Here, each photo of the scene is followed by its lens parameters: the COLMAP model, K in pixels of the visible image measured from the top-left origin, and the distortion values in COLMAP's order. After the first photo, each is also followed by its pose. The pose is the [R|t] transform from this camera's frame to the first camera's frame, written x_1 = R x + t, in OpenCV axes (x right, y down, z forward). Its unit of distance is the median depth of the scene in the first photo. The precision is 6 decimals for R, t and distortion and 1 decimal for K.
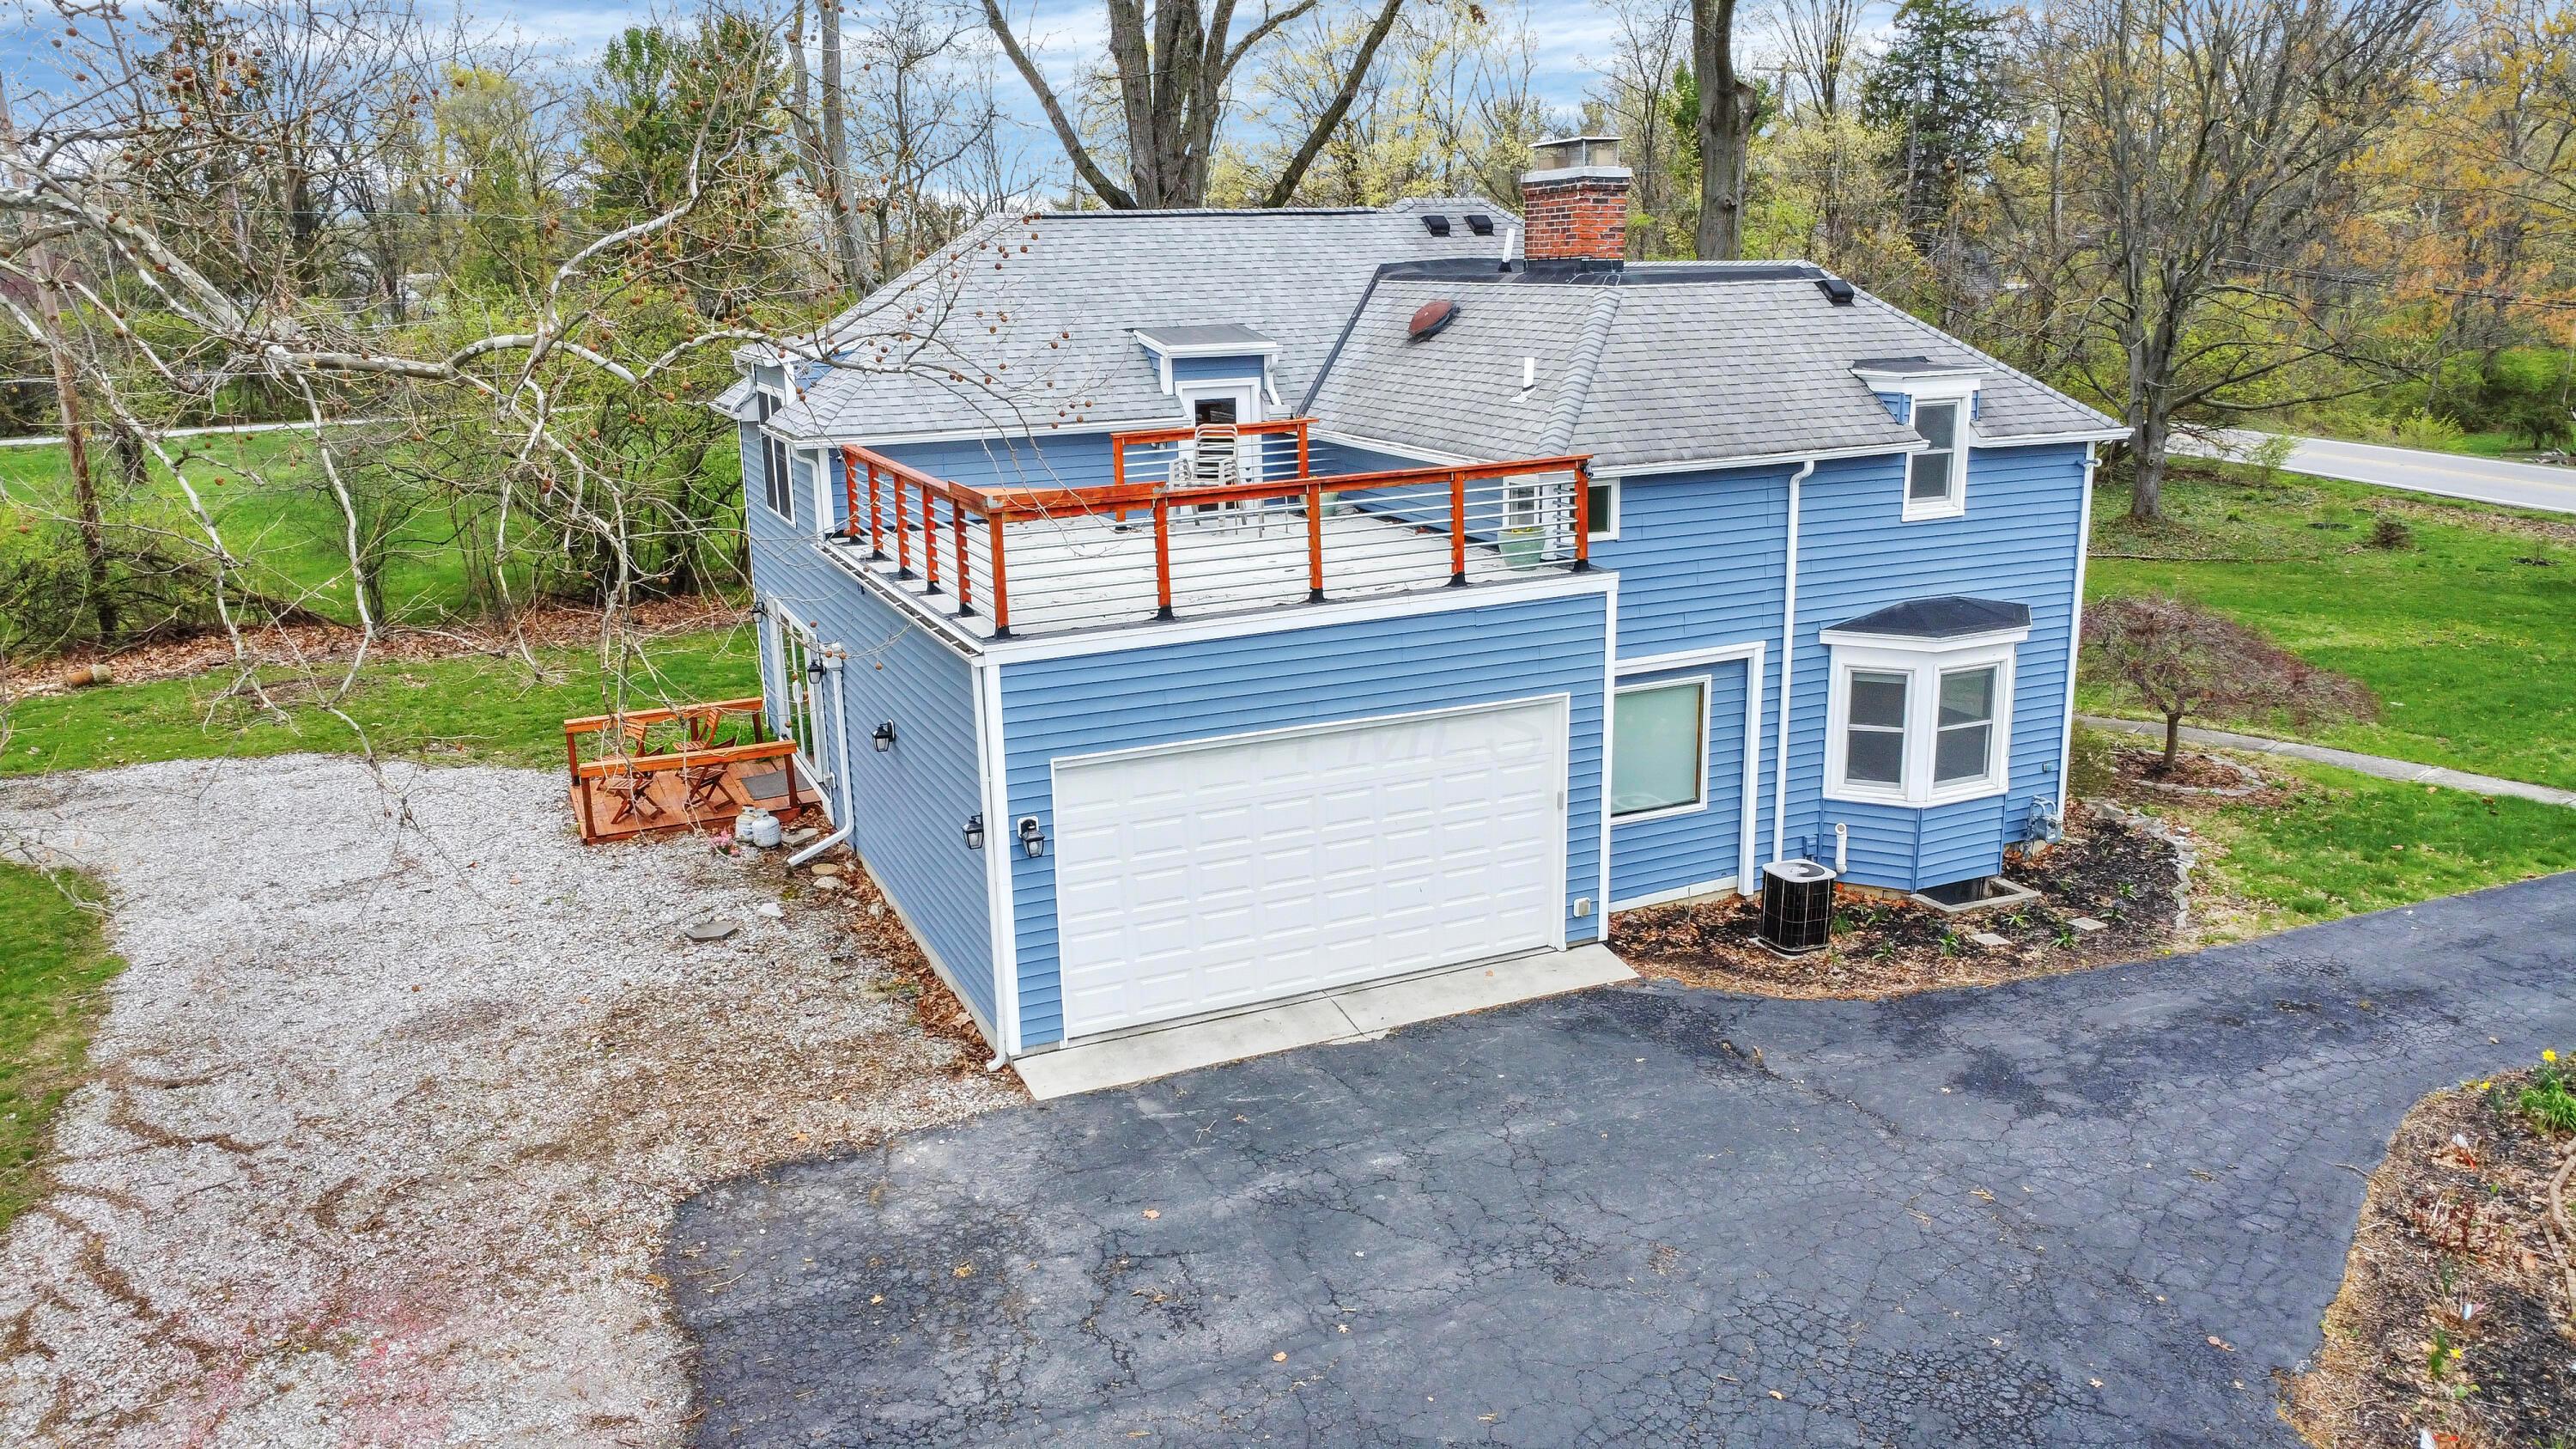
lens RADIAL K [[1865.4, 0, 1286.7], [0, 1865.4, 721.9], [0, 0, 1]] dist [-0.024775, -0.012902]
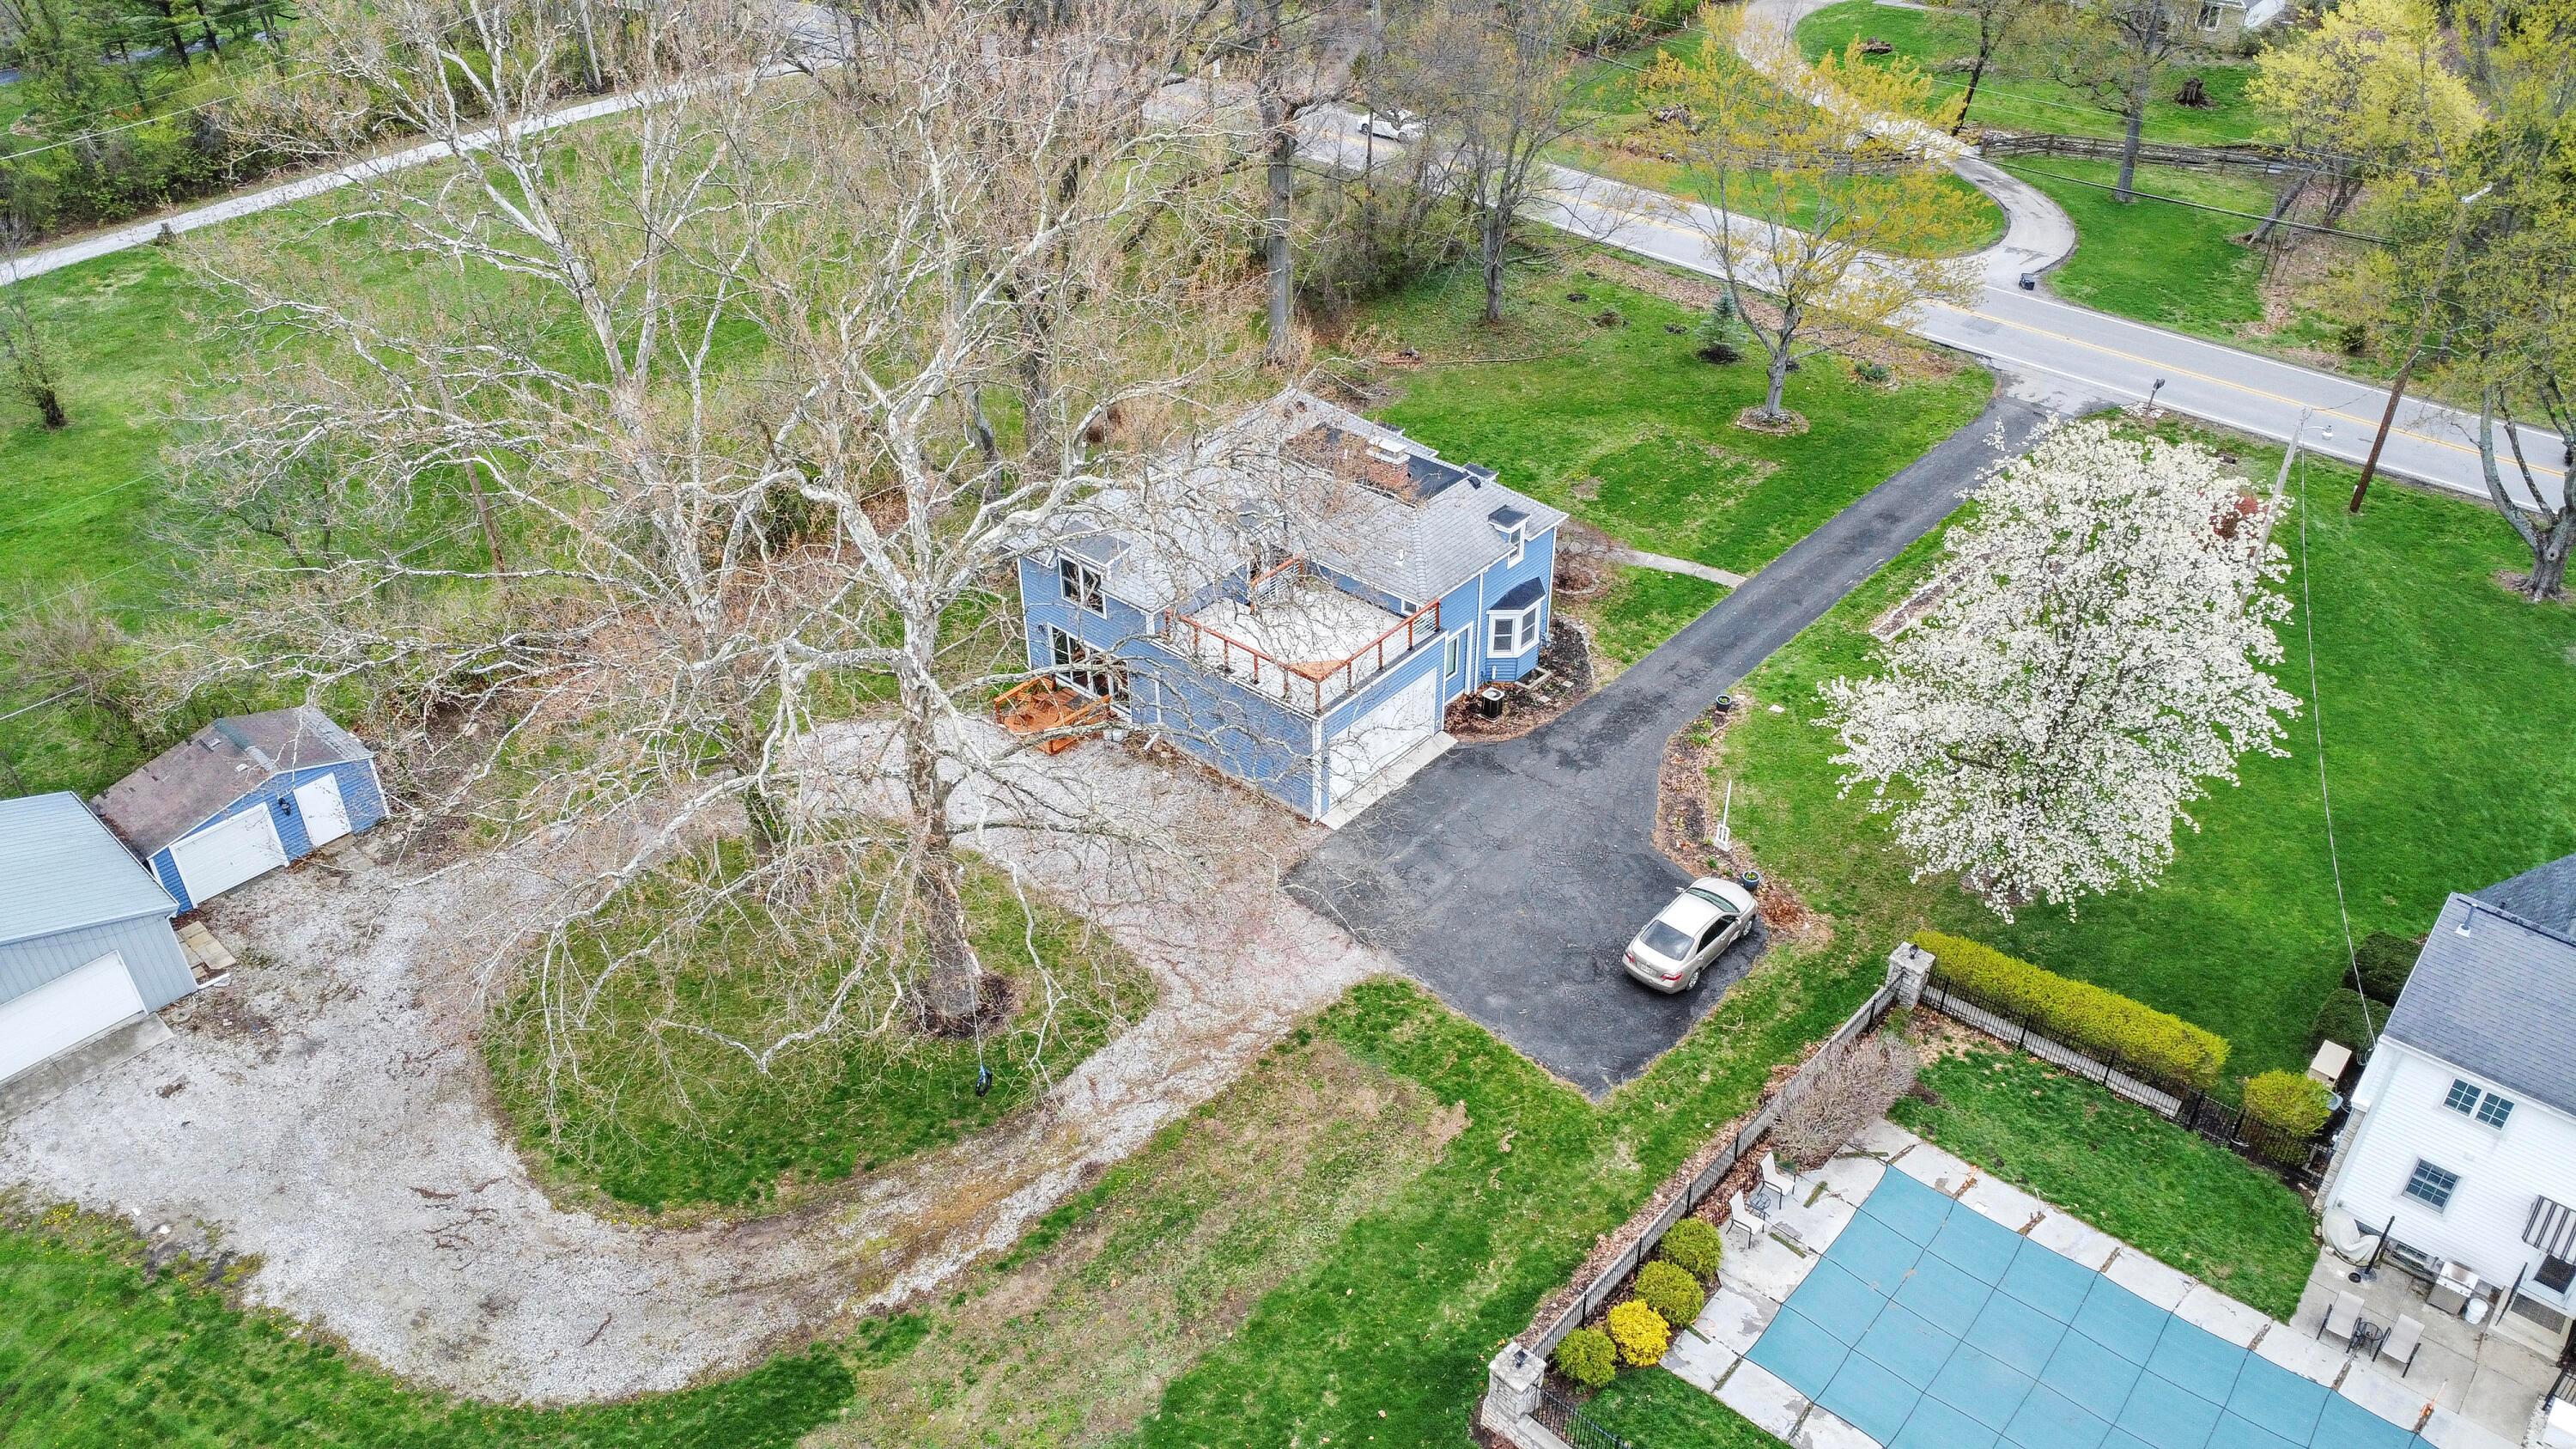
lens RADIAL K [[1865.4, 0, 1286.7], [0, 1865.4, 721.9], [0, 0, 1]] dist [-0.024775, -0.012902]
pose [[0.910425, -0.224675, 0.347344, -1.208163], [0.094524, 0.930427, 0.354078, -1.076632], [-0.402731, -0.289529, 0.868321, -1.705153]]
